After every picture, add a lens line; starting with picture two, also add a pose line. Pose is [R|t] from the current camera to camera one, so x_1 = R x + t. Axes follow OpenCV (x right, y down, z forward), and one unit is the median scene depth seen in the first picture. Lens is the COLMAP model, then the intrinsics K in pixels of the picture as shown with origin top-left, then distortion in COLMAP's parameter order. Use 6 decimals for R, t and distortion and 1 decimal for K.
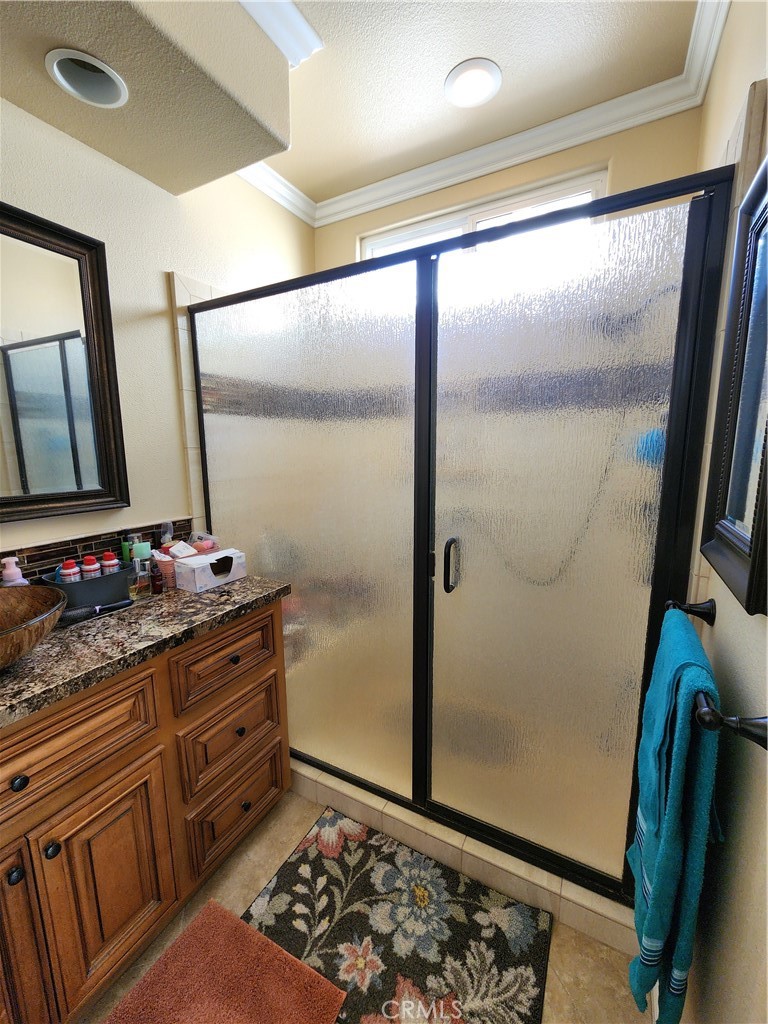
lens RADIAL K [[419.2, 0, 374.7], [0, 419.2, 515.3], [0, 0, 1]] dist [-0.000112, -0.000780]
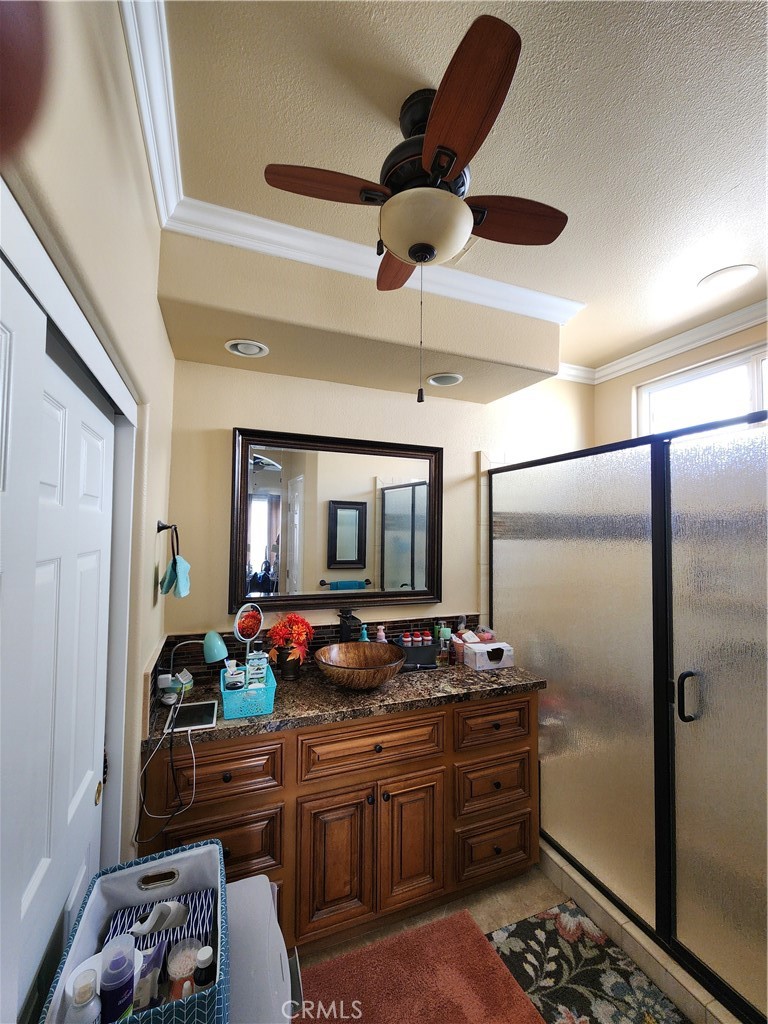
lens RADIAL K [[419.2, 0, 374.7], [0, 419.2, 515.3], [0, 0, 1]] dist [-0.000112, -0.000780]
pose [[0.770561, -0.005843, -0.637340, 0.233785], [-0.121369, 0.980316, -0.155726, -0.072126], [0.625704, 0.197350, 0.754684, -0.420385]]
